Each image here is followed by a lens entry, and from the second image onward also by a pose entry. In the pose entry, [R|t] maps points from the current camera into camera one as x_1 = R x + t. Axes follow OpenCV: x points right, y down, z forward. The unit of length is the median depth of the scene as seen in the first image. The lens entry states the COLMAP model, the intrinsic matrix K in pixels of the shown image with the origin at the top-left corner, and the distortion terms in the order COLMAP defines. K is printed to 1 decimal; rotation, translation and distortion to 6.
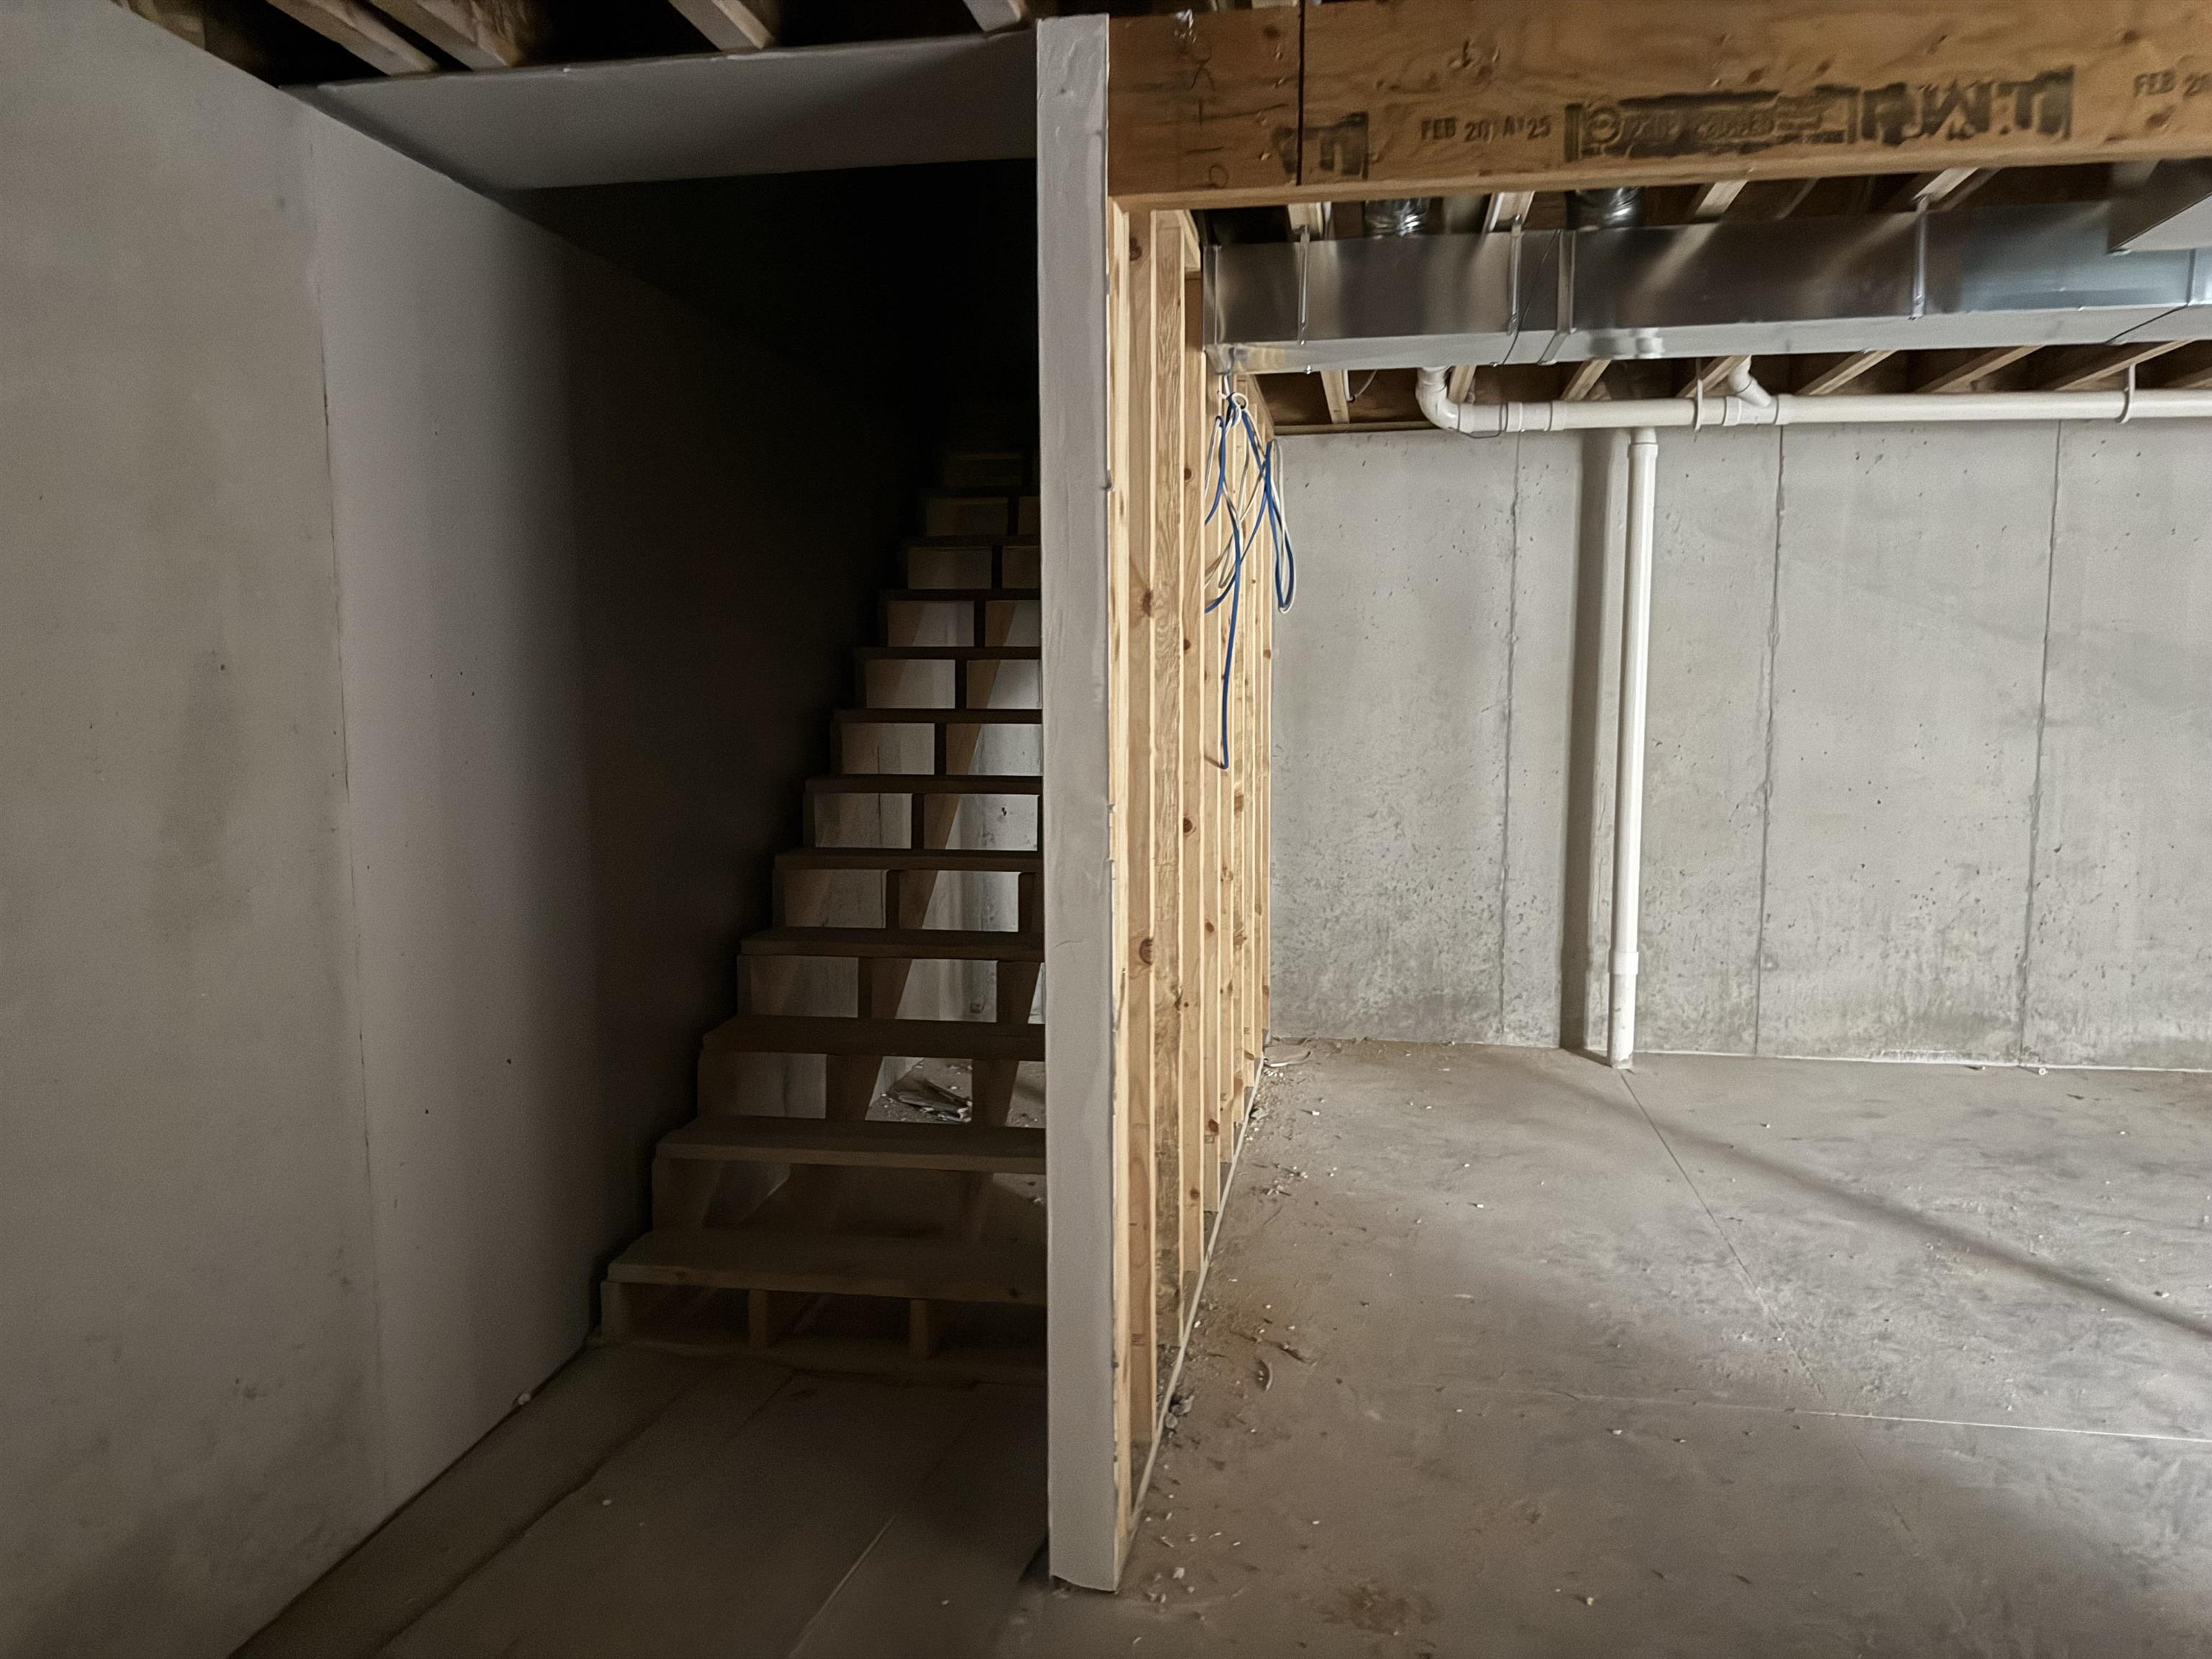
lens RADIAL K [[1555.8, 0, 1104.6], [0, 1555.8, 825.3], [0, 0, 1]] dist [0.062281, -0.051126]
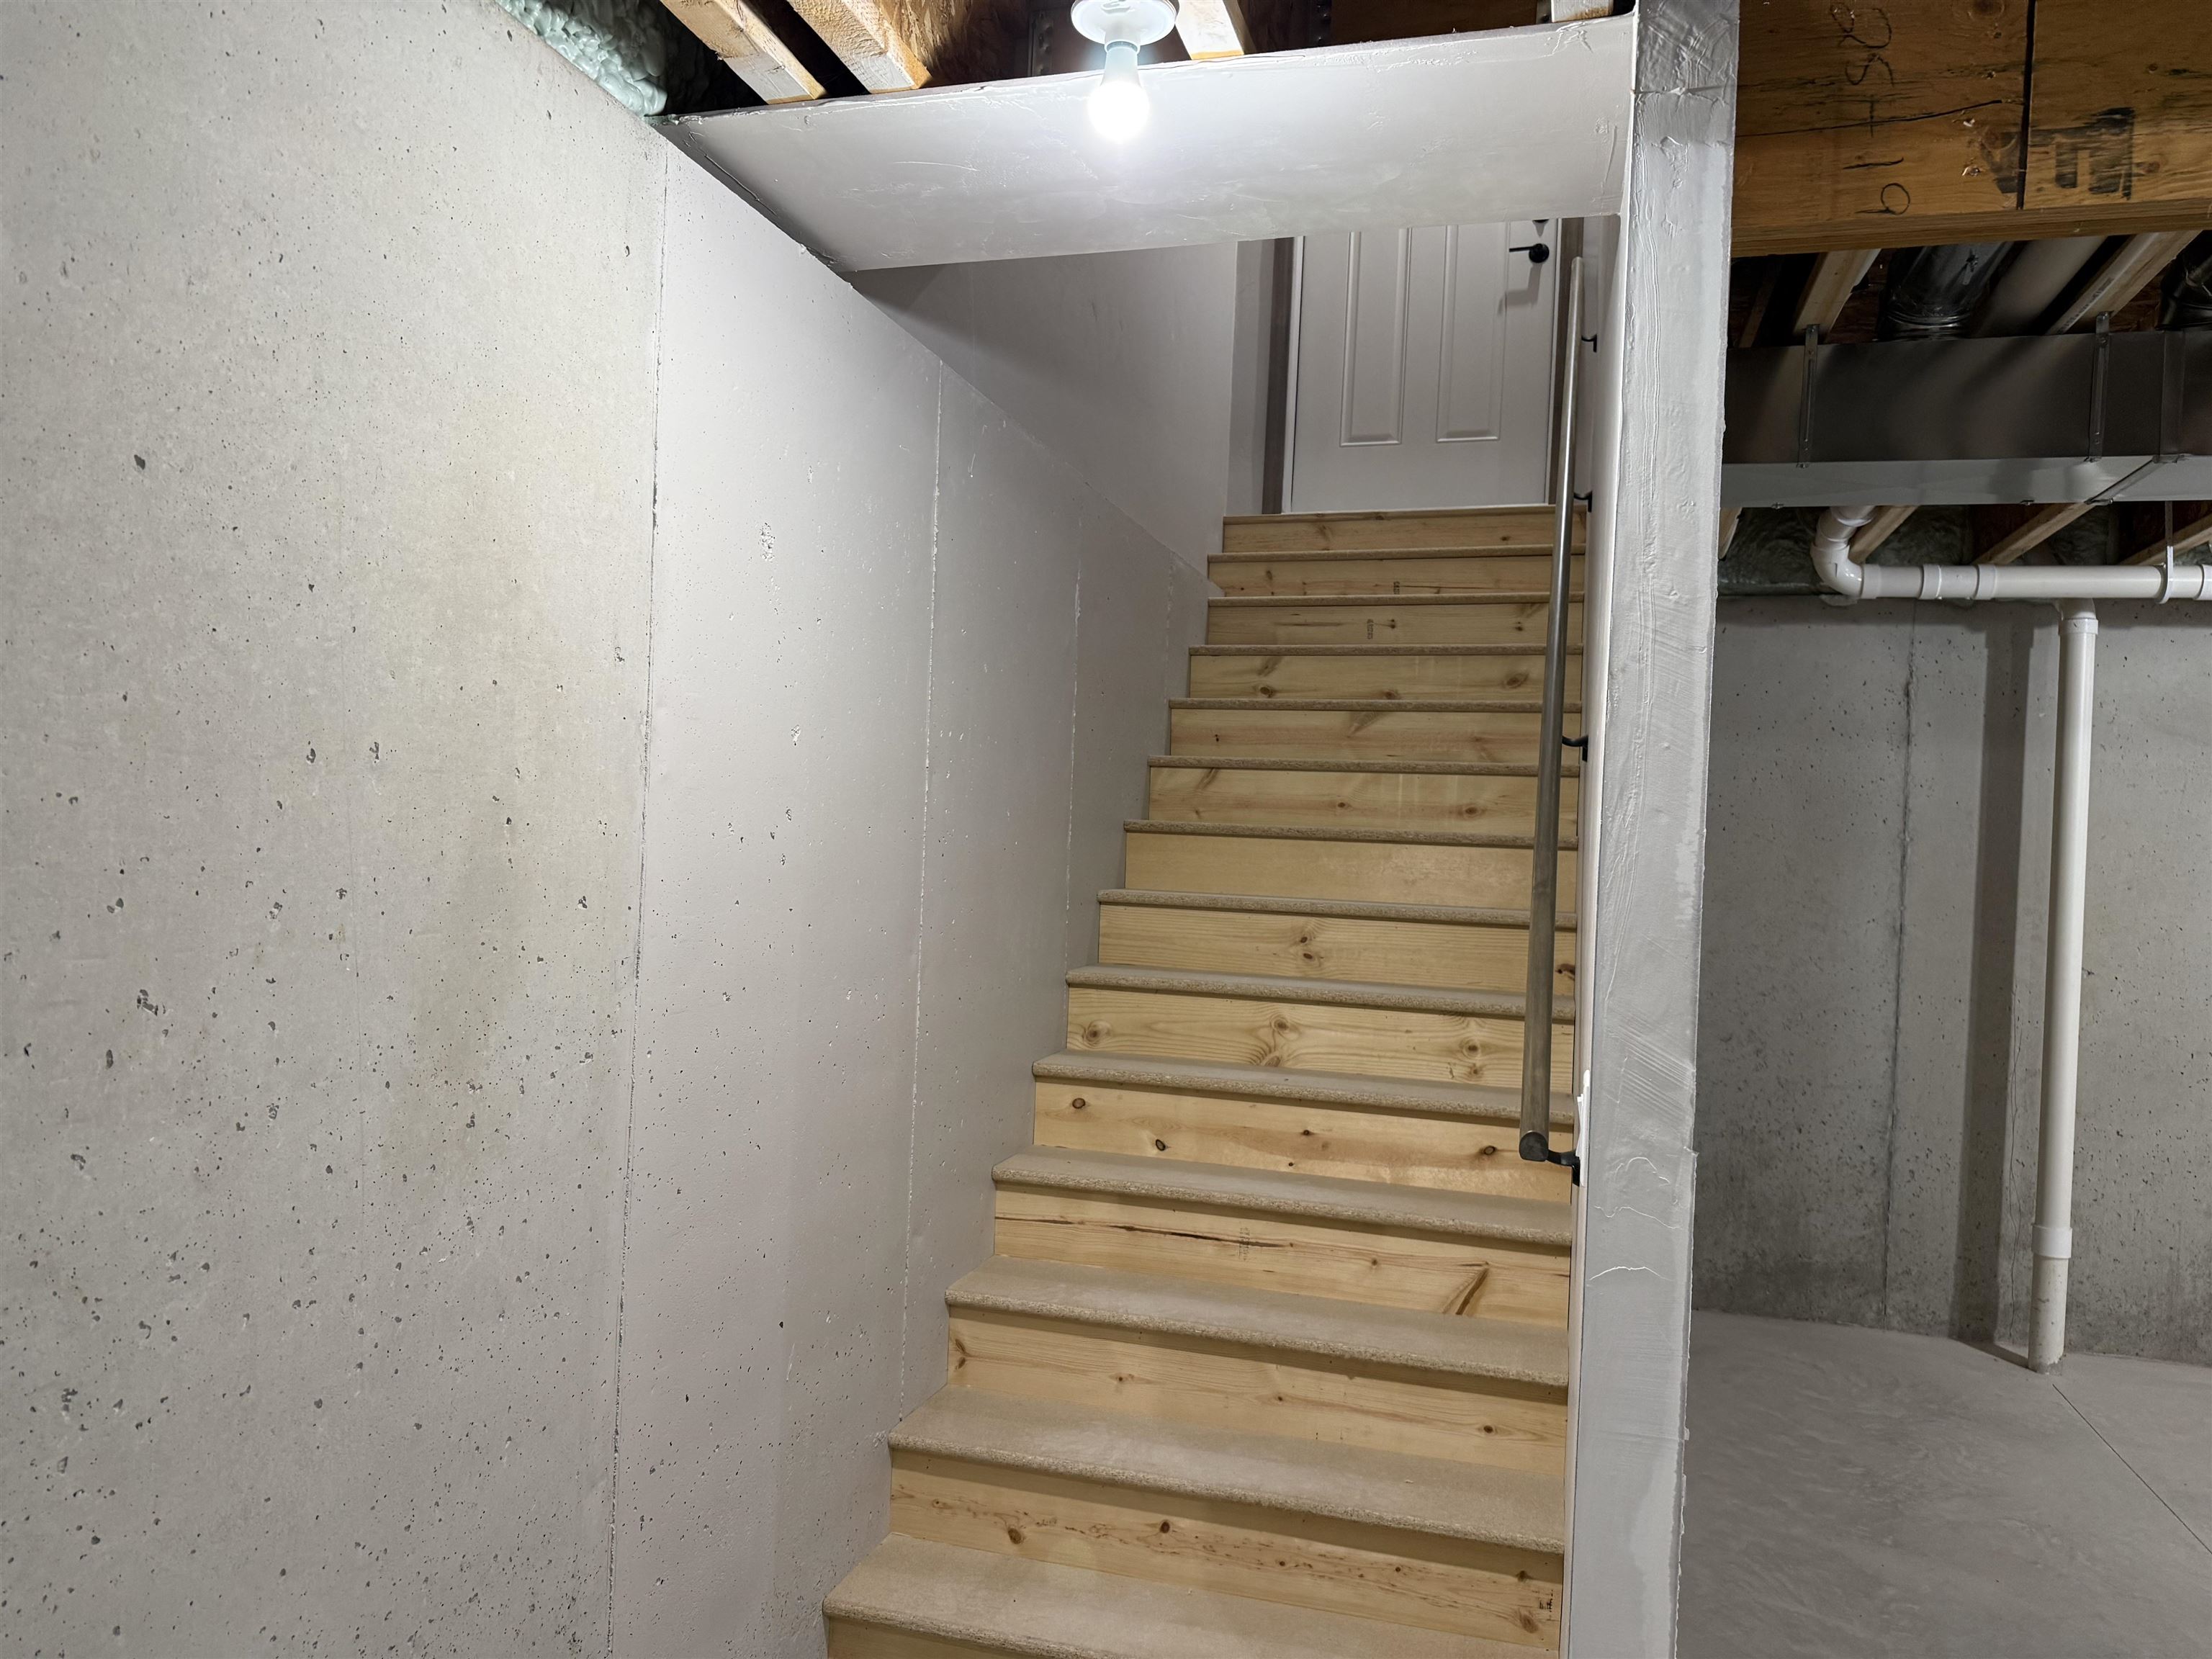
lens RADIAL K [[1555.8, 0, 1106.5], [0, 1555.8, 836.0], [0, 0, 1]] dist [0.062281, -0.051126]
pose [[0.994199, 0.043162, -0.098516, -0.084463], [-0.052939, 0.993689, -0.098890, -0.014349], [0.093626, 0.103532, 0.990210, 0.118256]]
